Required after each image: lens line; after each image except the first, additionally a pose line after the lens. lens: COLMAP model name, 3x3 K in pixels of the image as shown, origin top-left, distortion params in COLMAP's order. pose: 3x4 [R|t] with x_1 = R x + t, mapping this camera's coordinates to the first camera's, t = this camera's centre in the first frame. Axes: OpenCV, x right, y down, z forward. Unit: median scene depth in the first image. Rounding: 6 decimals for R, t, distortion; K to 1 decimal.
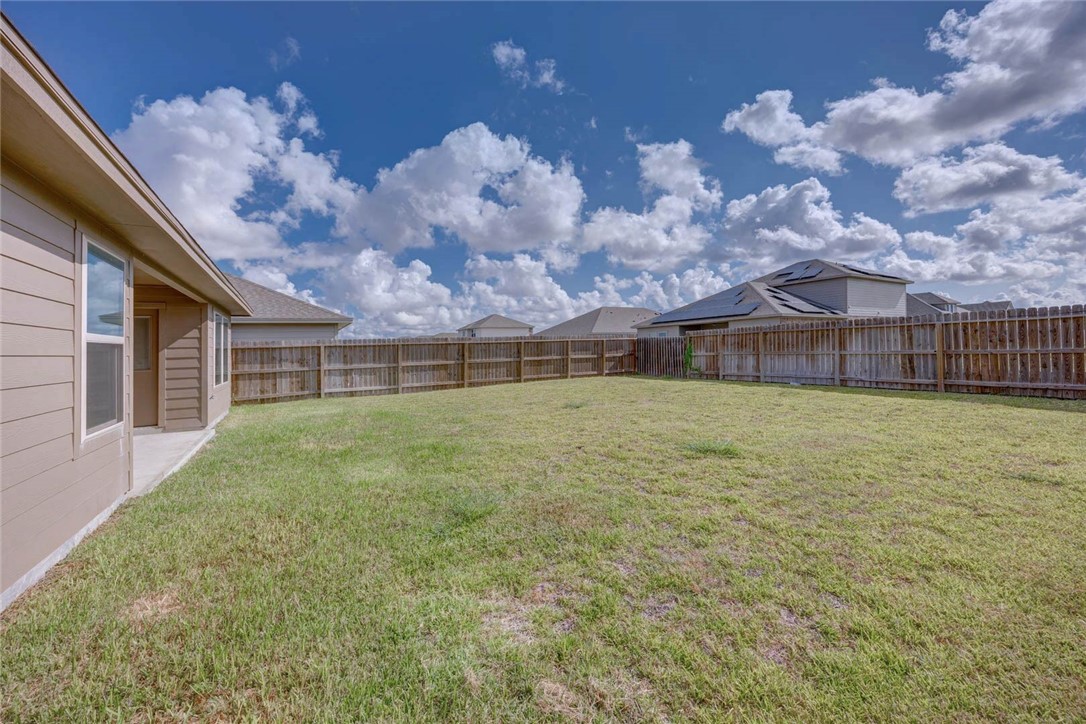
lens RADIAL K [[414.5, 0, 543.2], [0, 414.5, 355.5], [0, 0, 1]] dist [0.000168, 0.000020]
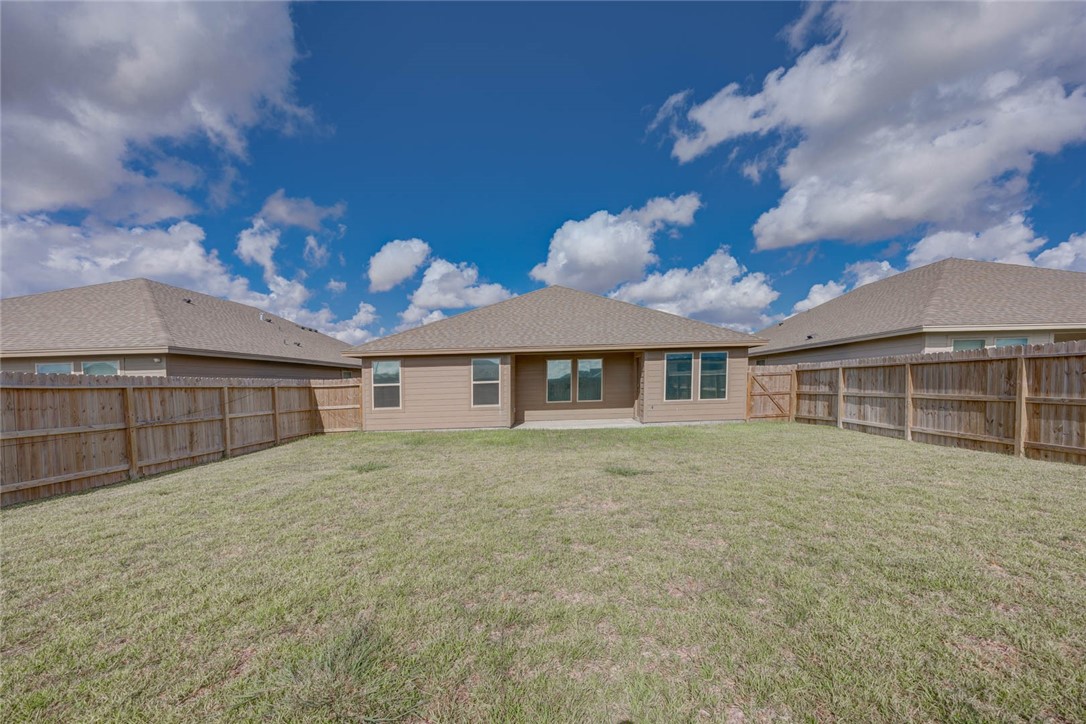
lens RADIAL K [[439.8, 0, 543.0], [0, 439.8, 362.0], [0, 0, 1]] dist [0.000104, -0.000029]
pose [[-0.528533, 0.002051, -0.848910, 0.563259], [0.030179, 0.999410, -0.016375, -0.036684], [0.848376, -0.034274, -0.528284, 0.930400]]
